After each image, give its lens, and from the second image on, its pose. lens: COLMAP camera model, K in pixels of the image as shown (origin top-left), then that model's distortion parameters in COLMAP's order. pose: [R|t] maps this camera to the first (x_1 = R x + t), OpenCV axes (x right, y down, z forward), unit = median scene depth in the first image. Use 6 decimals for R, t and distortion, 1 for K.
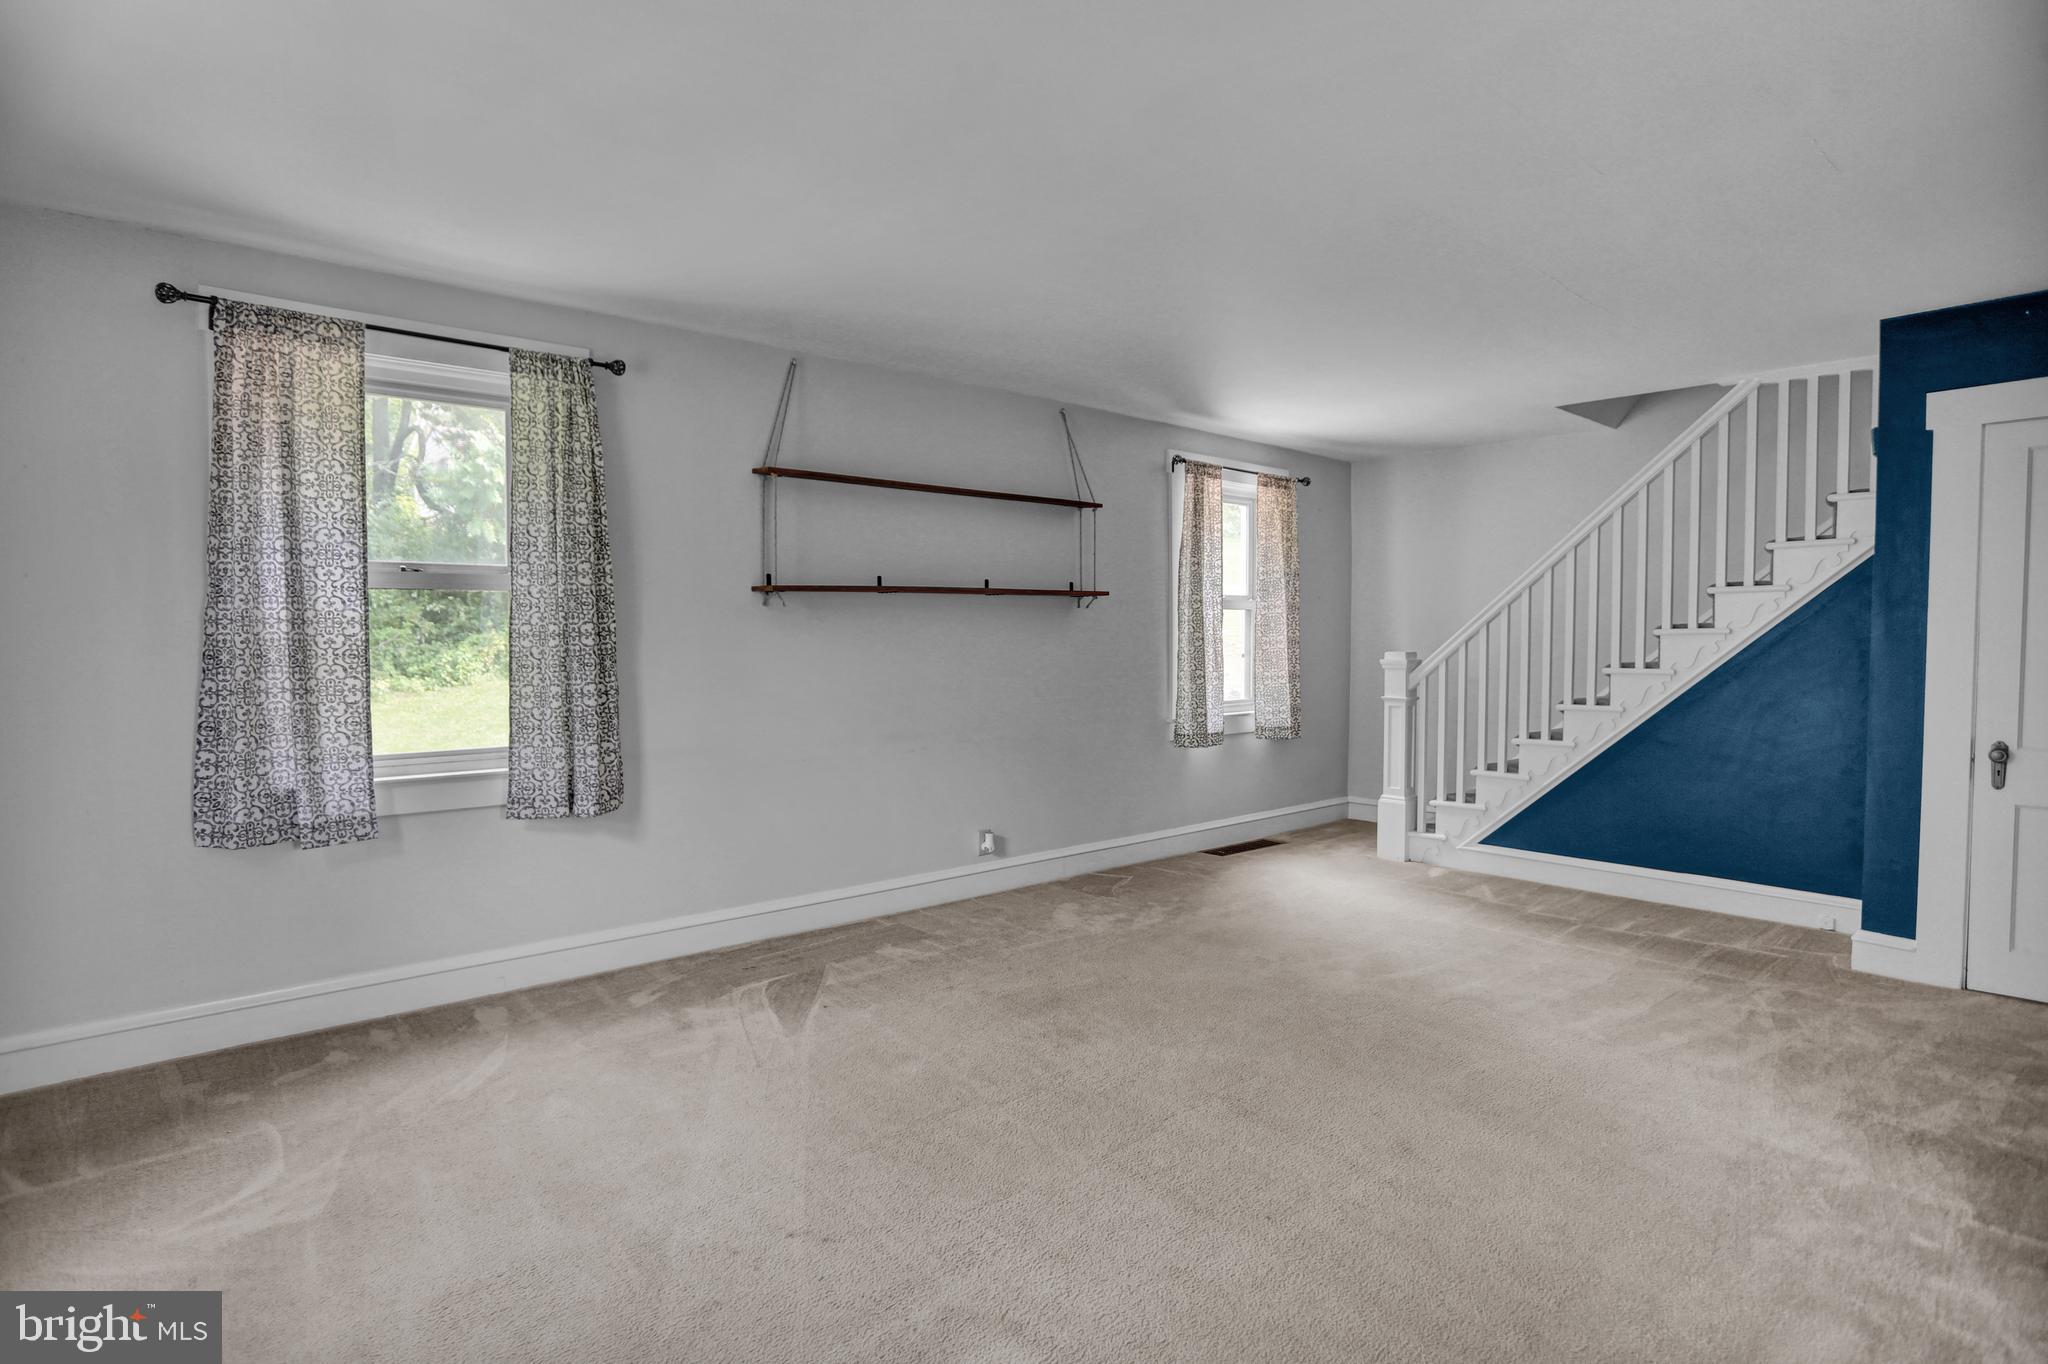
lens RADIAL K [[1085.1, 0, 1024.1], [0, 1085.1, 678.8], [0, 0, 1]] dist [-0.033125, 0.004803]
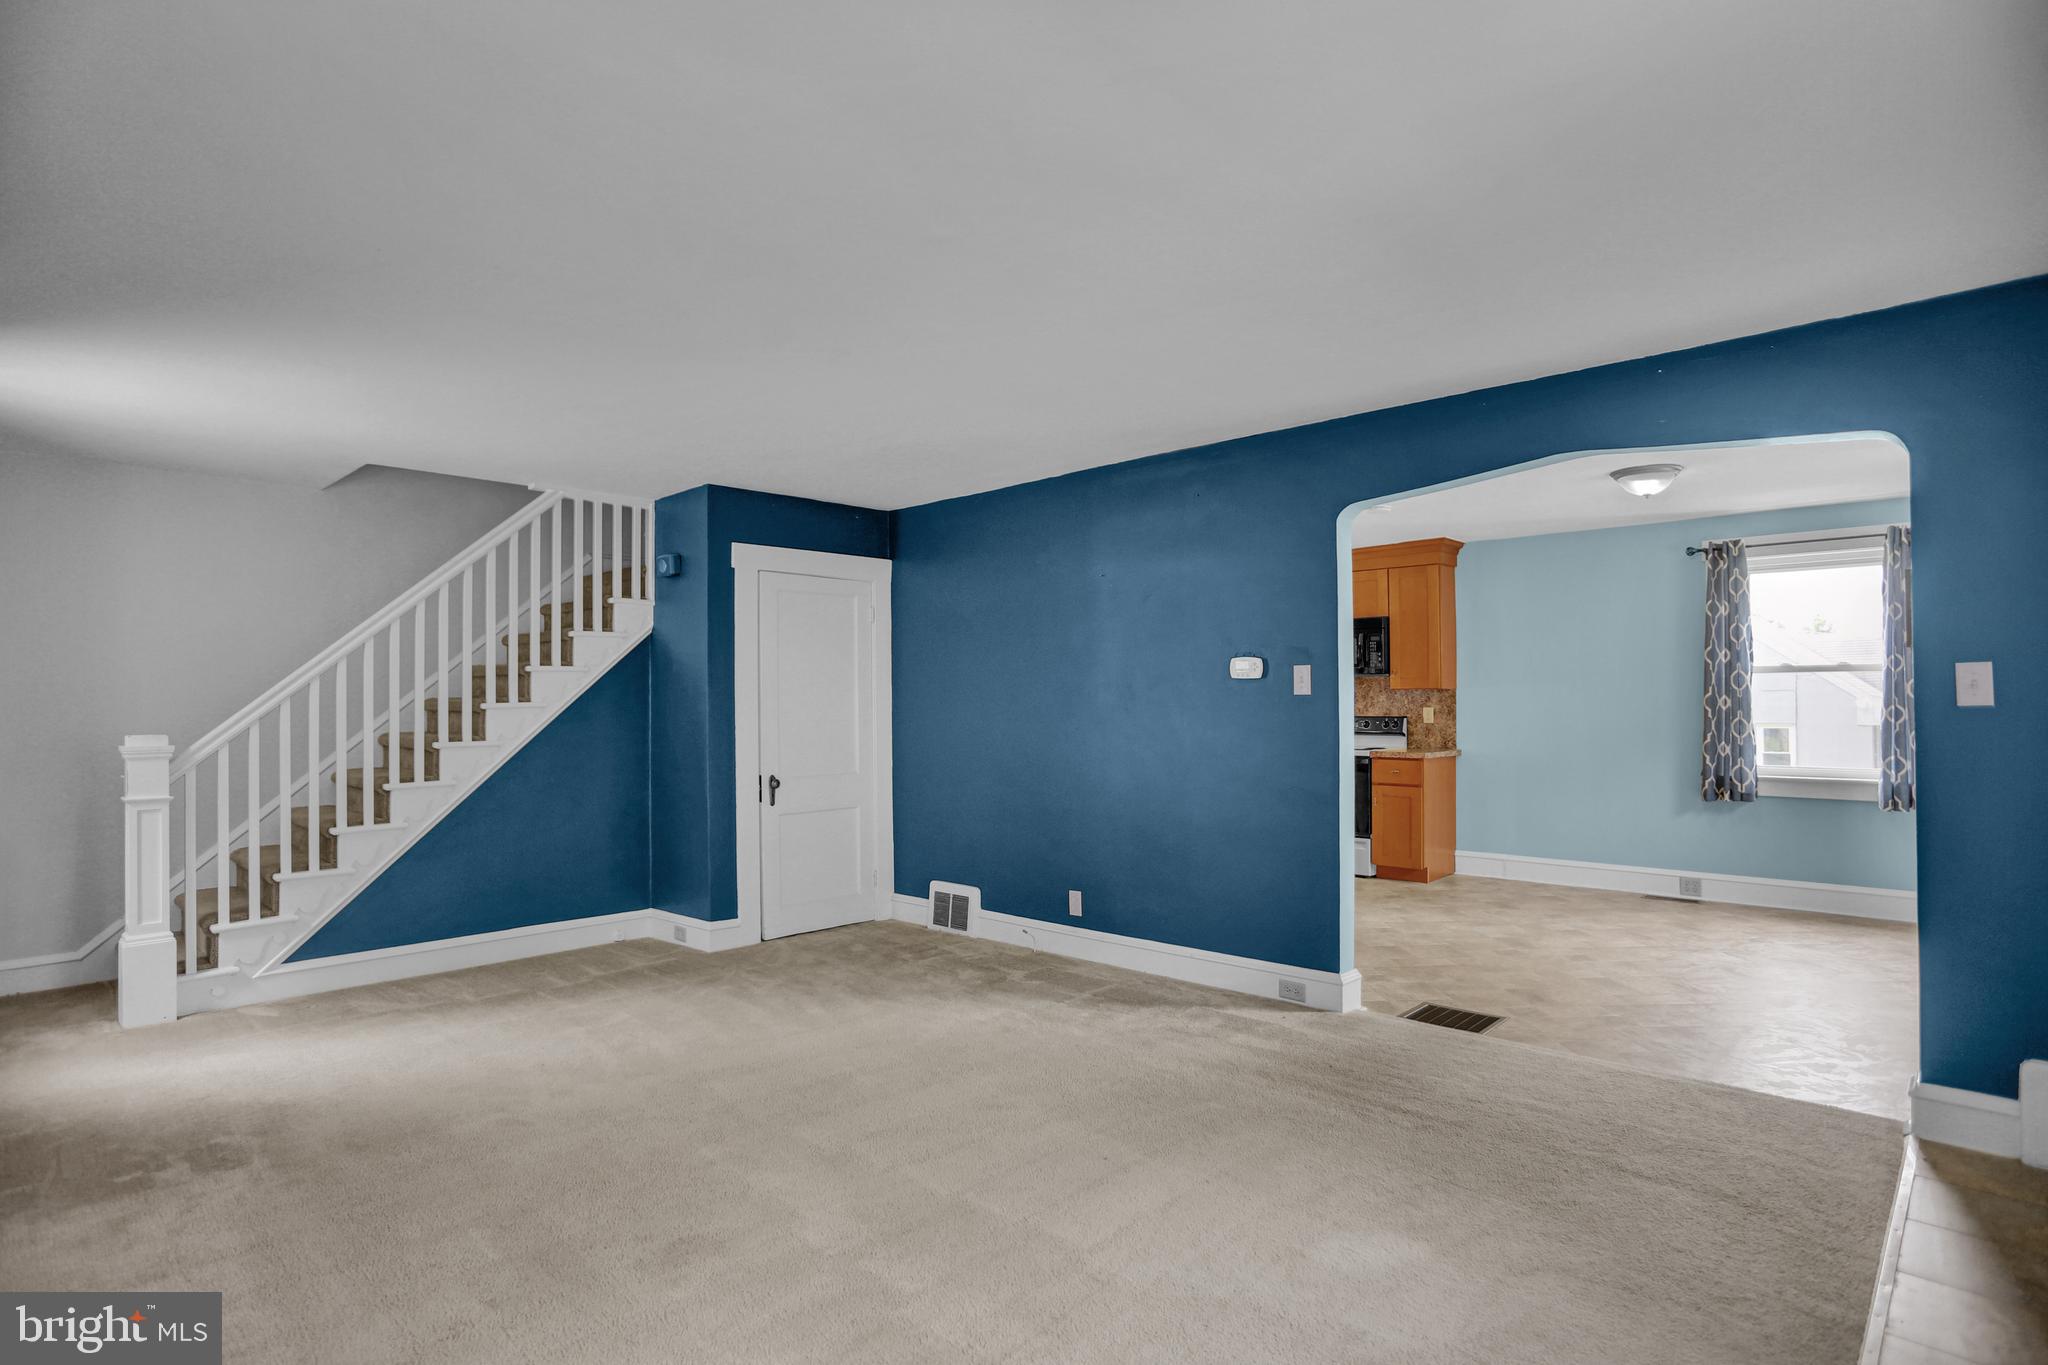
lens RADIAL K [[1085.1, 0, 1018.9], [0, 1085.1, 678.5], [0, 0, 1]] dist [-0.033125, 0.004803]
pose [[-0.114748, 0.026029, 0.993054, -0.654287], [0.047429, 0.998660, -0.020696, -0.030130], [-0.992262, 0.044724, -0.115829, 0.760921]]
